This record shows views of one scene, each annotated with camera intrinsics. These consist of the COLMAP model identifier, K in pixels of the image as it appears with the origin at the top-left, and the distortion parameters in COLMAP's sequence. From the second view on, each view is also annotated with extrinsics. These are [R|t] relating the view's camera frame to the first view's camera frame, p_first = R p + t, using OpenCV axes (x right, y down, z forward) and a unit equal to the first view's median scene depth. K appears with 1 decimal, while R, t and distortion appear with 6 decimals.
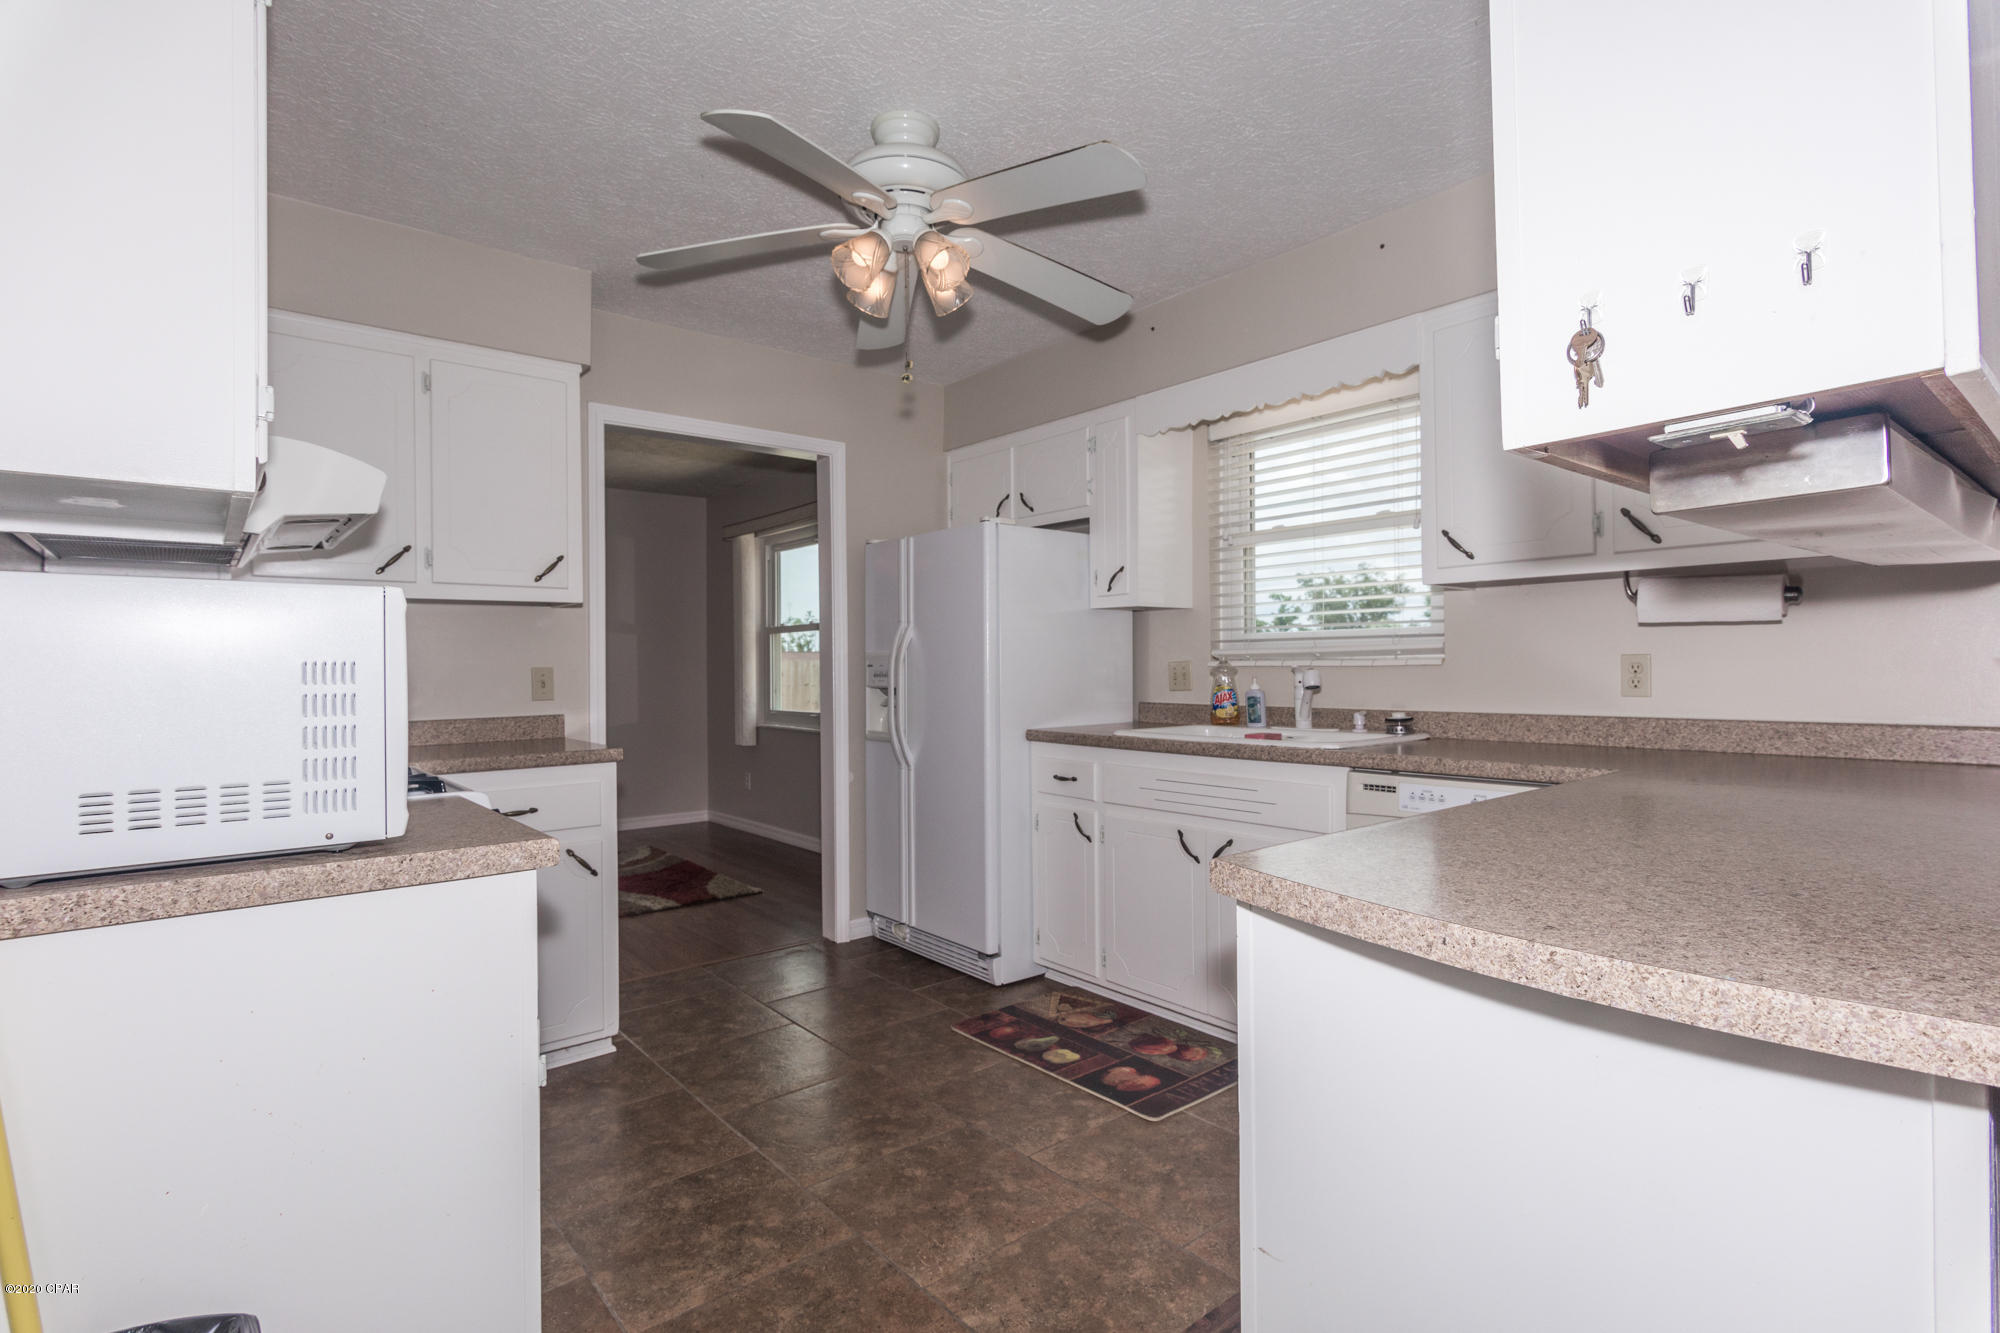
lens RADIAL K [[986.5, 0, 997.4], [0, 986.5, 666.1], [0, 0, 1]] dist [0.004602, -0.000578]
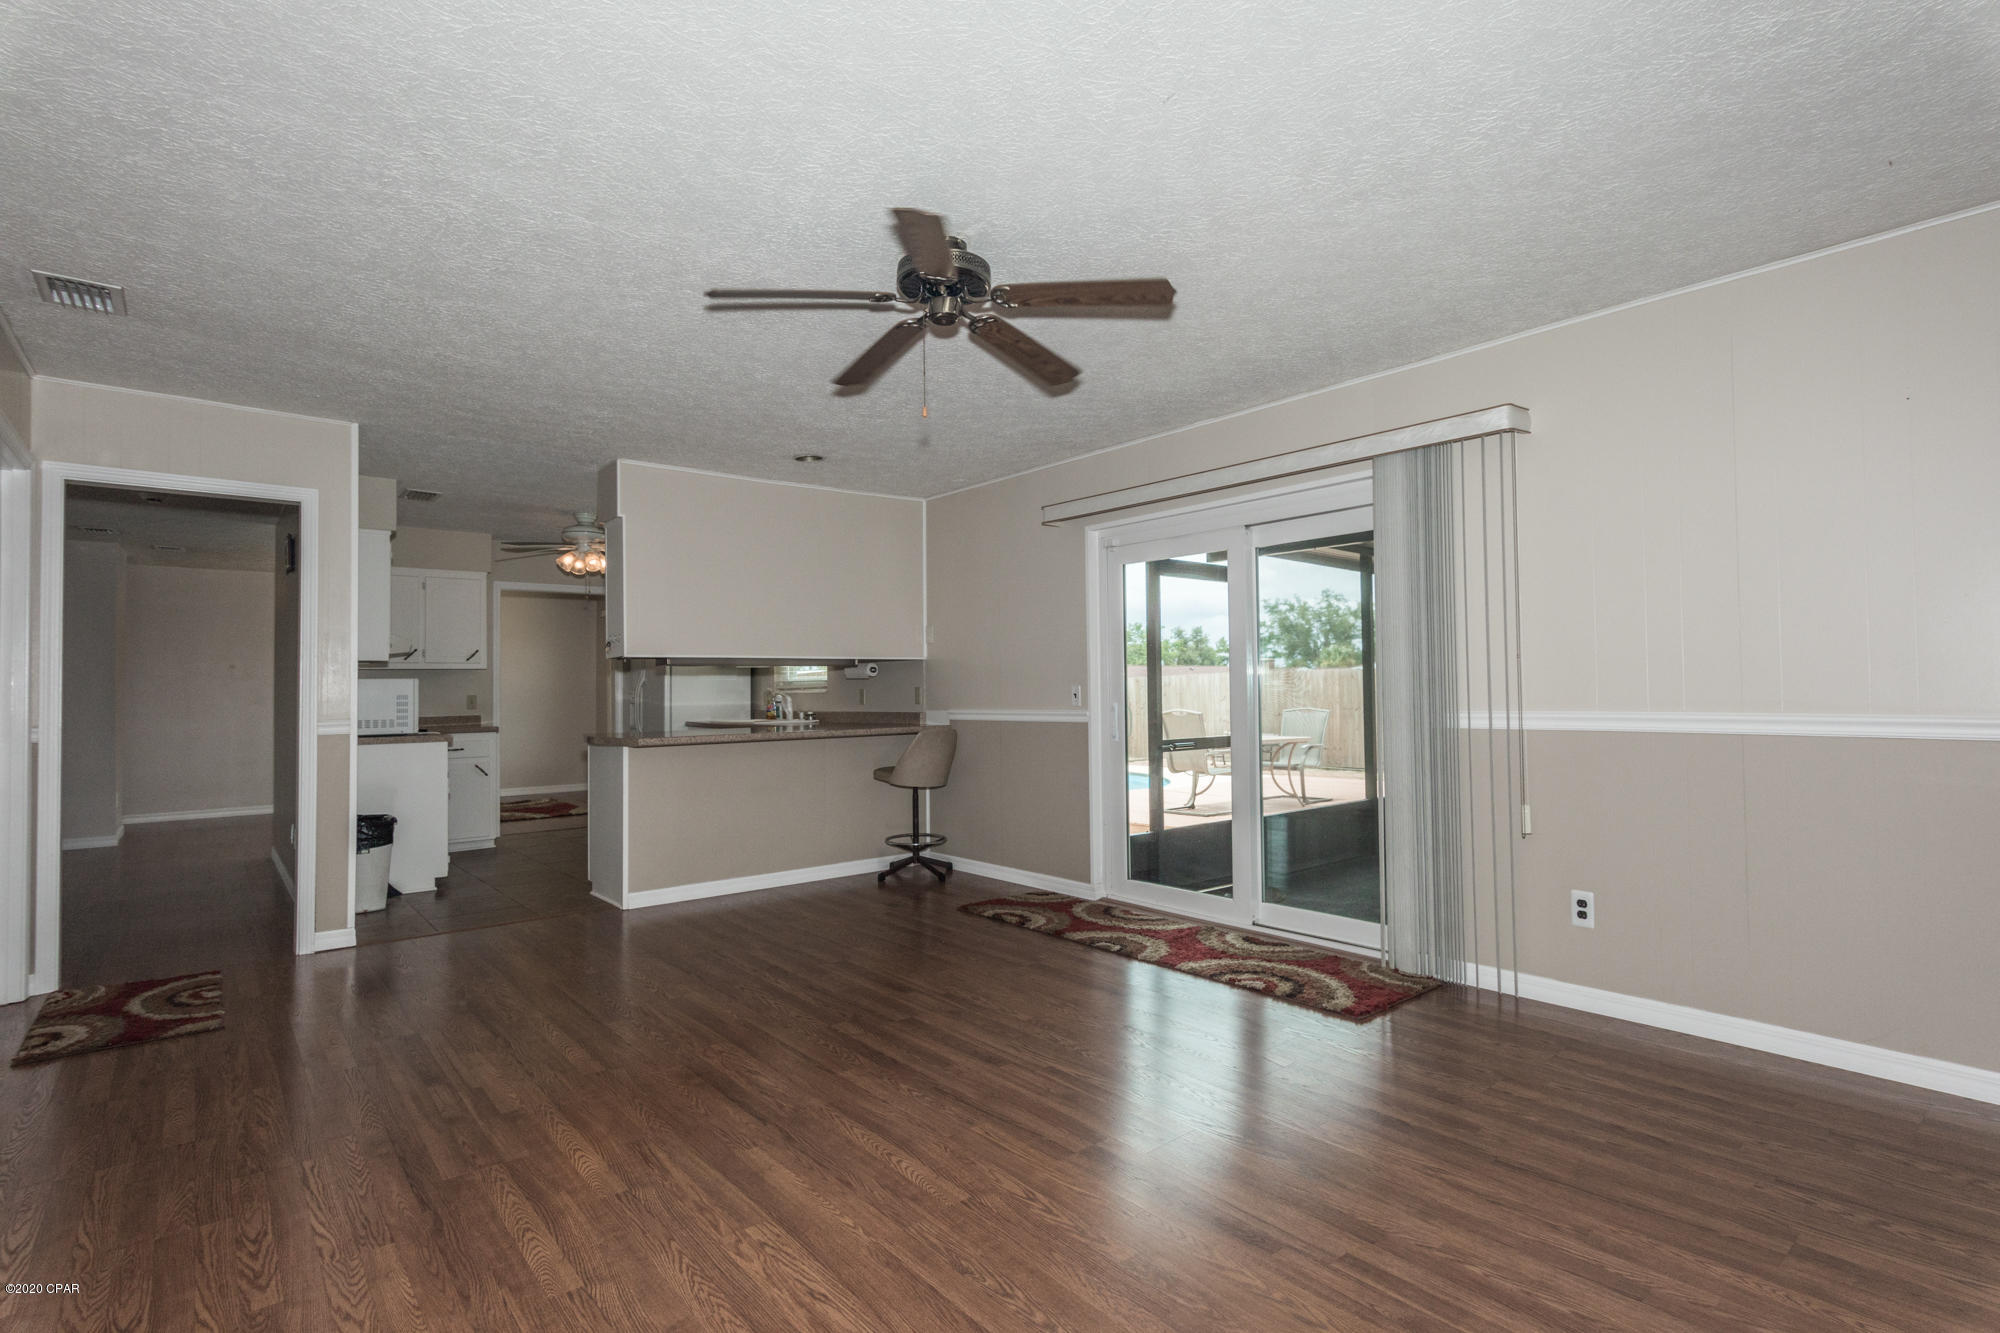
lens RADIAL K [[986.5, 0, 1008.7], [0, 986.5, 663.9], [0, 0, 1]] dist [0.004602, -0.000578]
pose [[0.999850, -0.005281, 0.016482, 0.872160], [0.005725, 0.999618, -0.027041, -0.003567], [-0.016333, 0.027131, 0.999498, -1.534426]]
